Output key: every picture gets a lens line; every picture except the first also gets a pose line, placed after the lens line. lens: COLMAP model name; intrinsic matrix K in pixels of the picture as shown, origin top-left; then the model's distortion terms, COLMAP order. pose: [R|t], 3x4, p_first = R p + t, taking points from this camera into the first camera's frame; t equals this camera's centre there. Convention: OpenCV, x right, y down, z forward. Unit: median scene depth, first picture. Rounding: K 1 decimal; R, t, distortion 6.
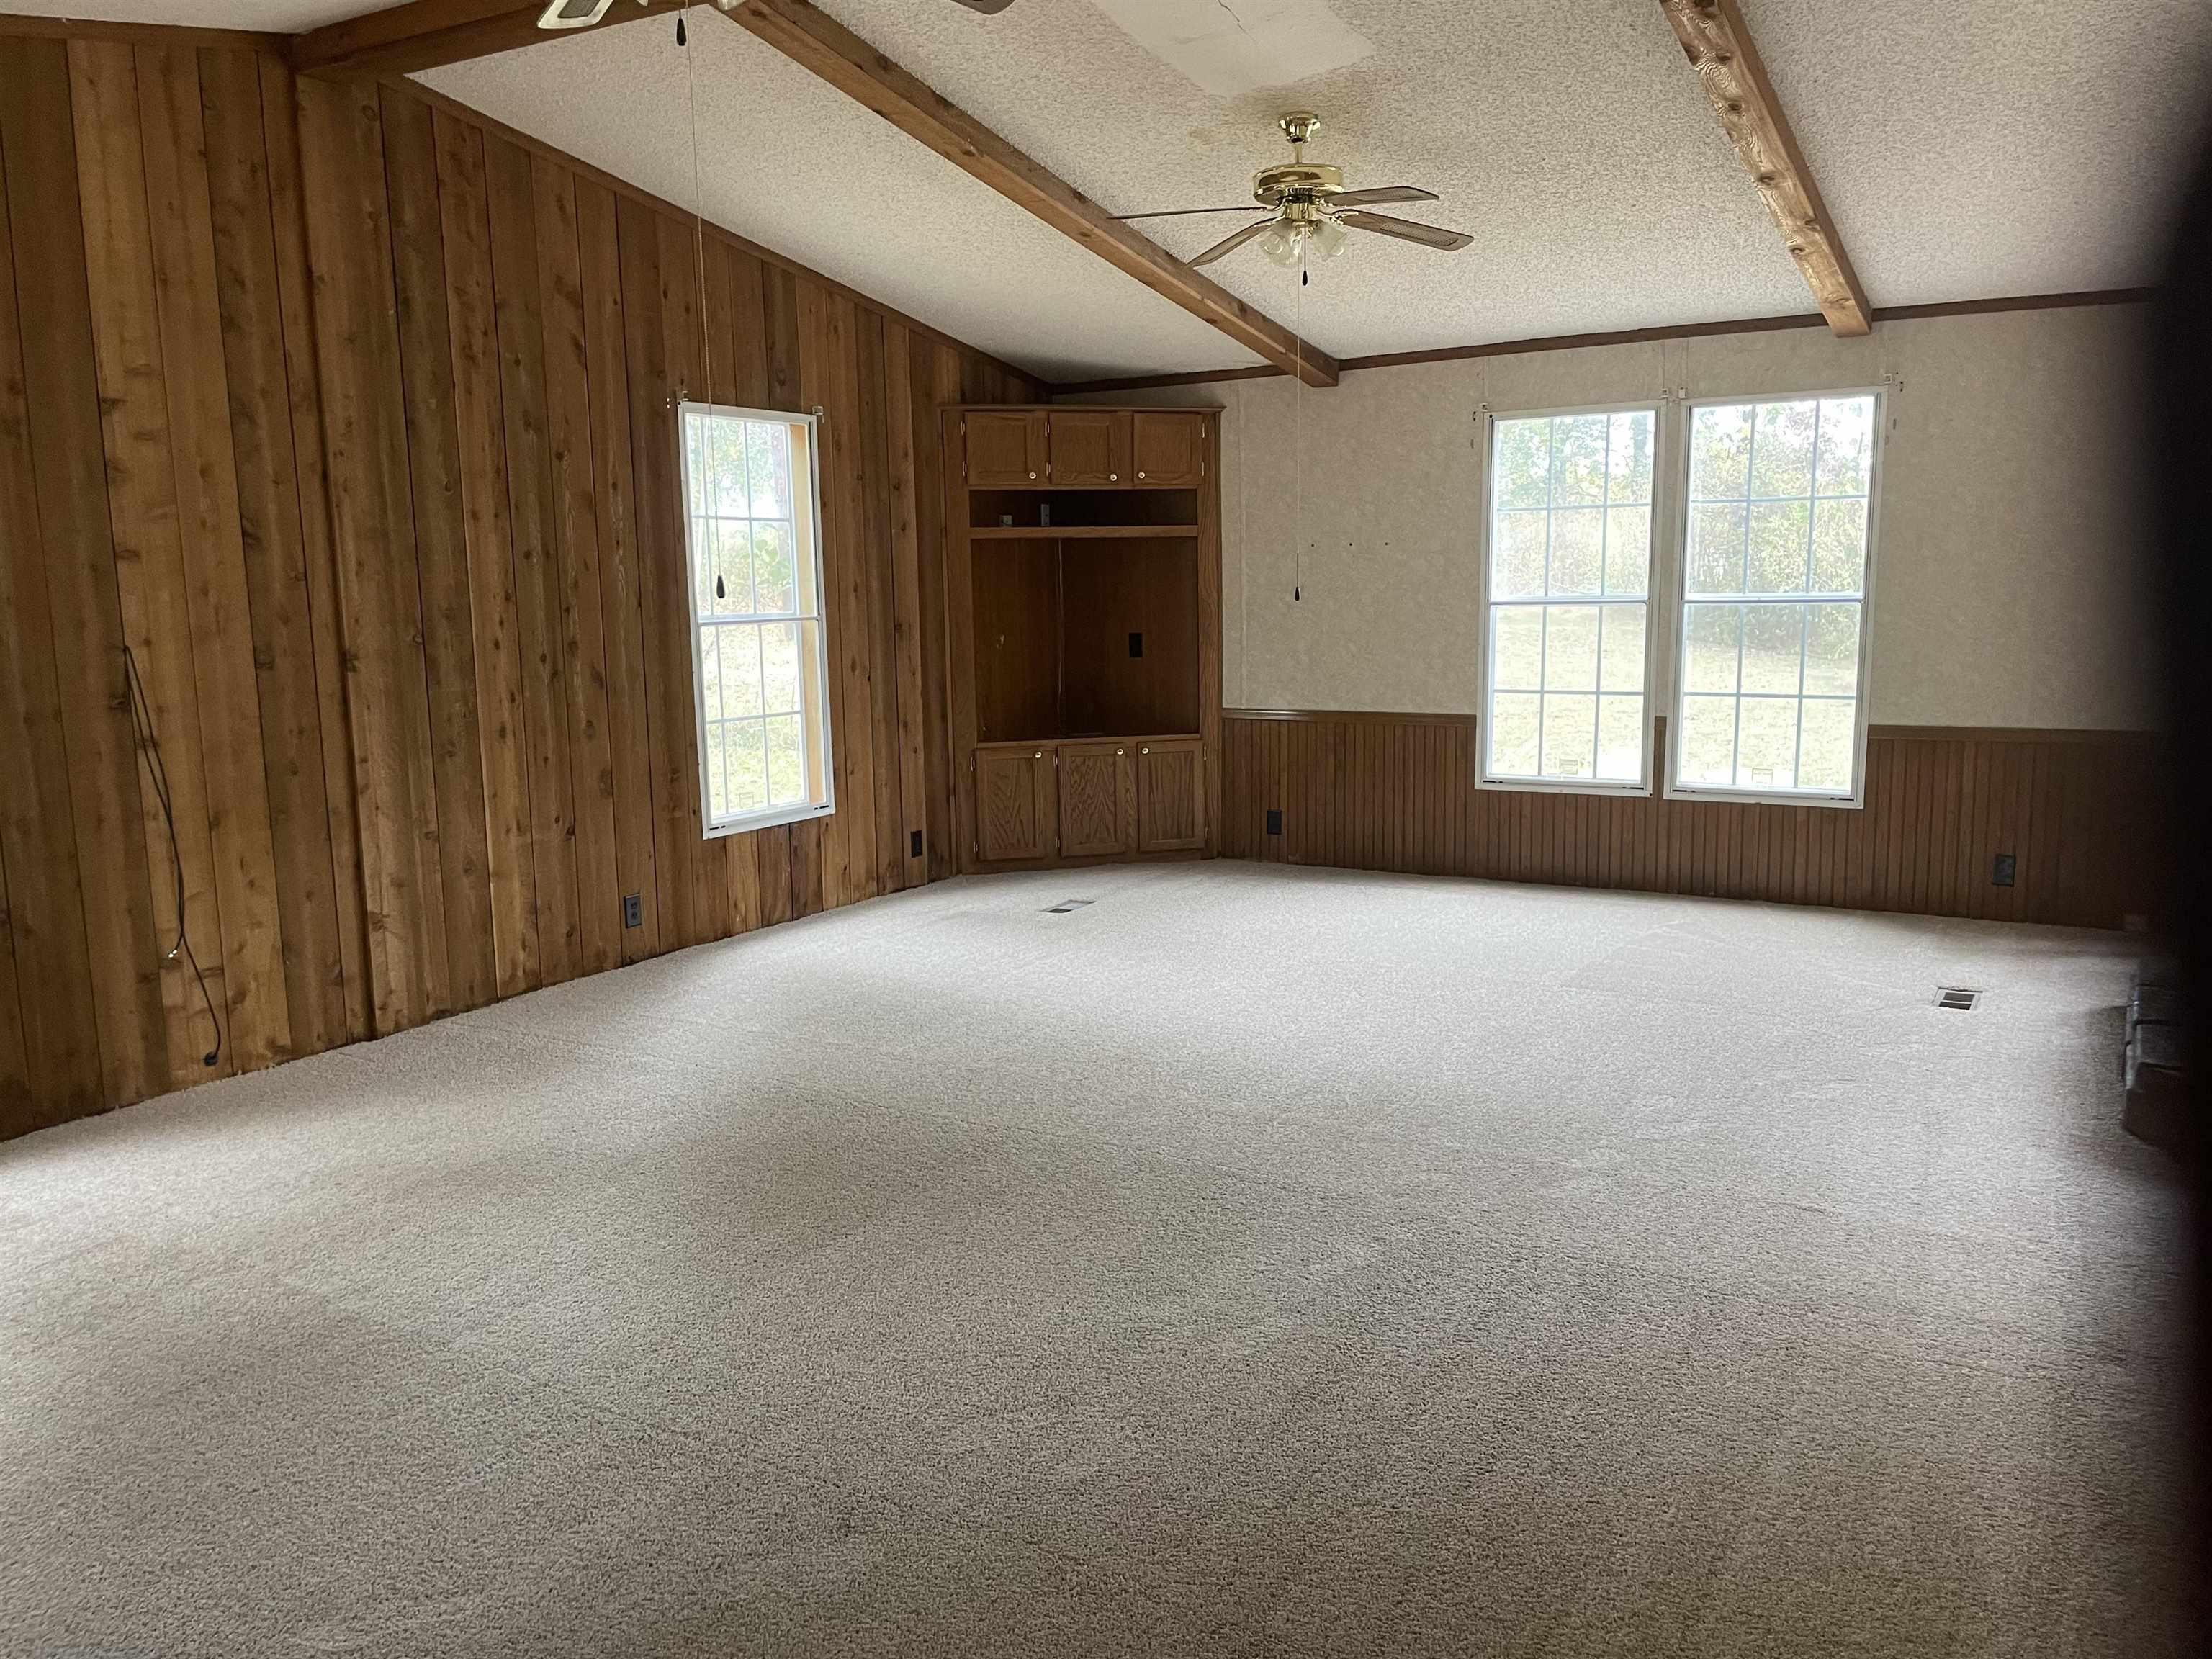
lens RADIAL K [[1700.3, 0, 1105.7], [0, 1700.3, 835.0], [0, 0, 1]] dist [0.053895, -0.084576]
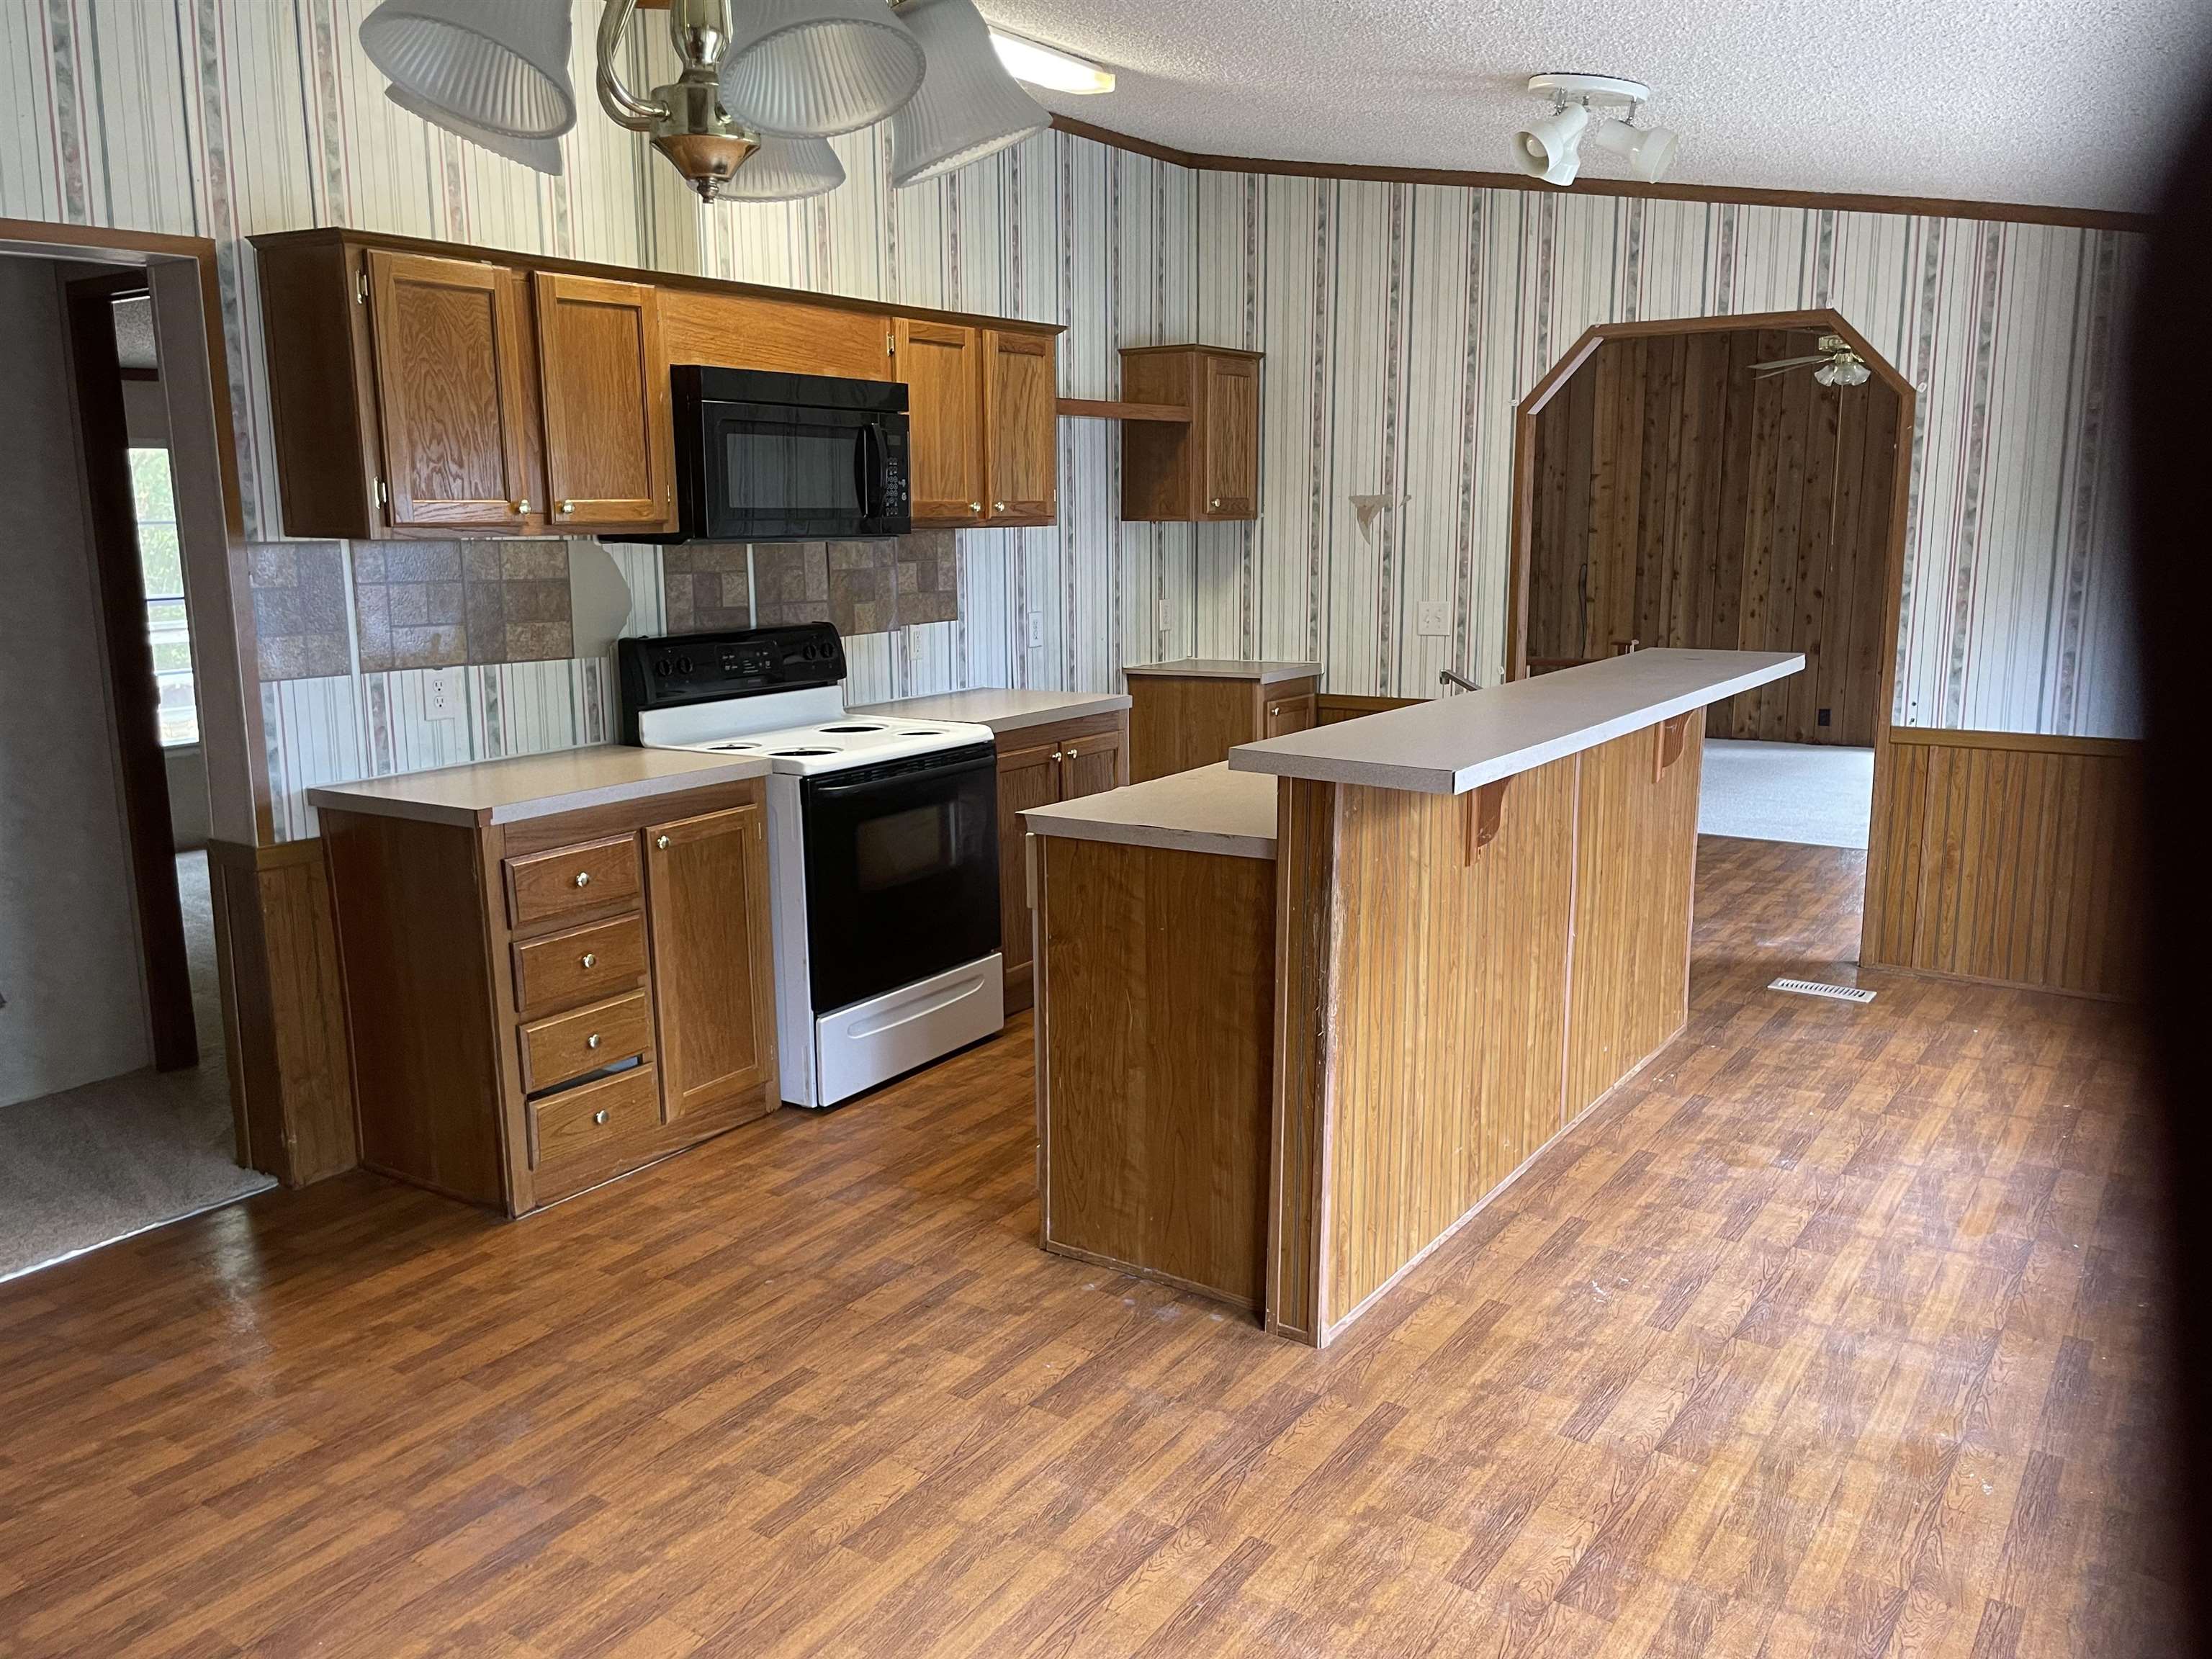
lens RADIAL K [[1700.3, 0, 1098.0], [0, 1700.3, 827.1], [0, 0, 1]] dist [0.053895, -0.084576]
pose [[-0.060097, 0.192854, -0.979385, 2.086997], [-0.145796, 0.968941, 0.199744, -0.124514], [0.987488, 0.154794, -0.030113, 0.343755]]
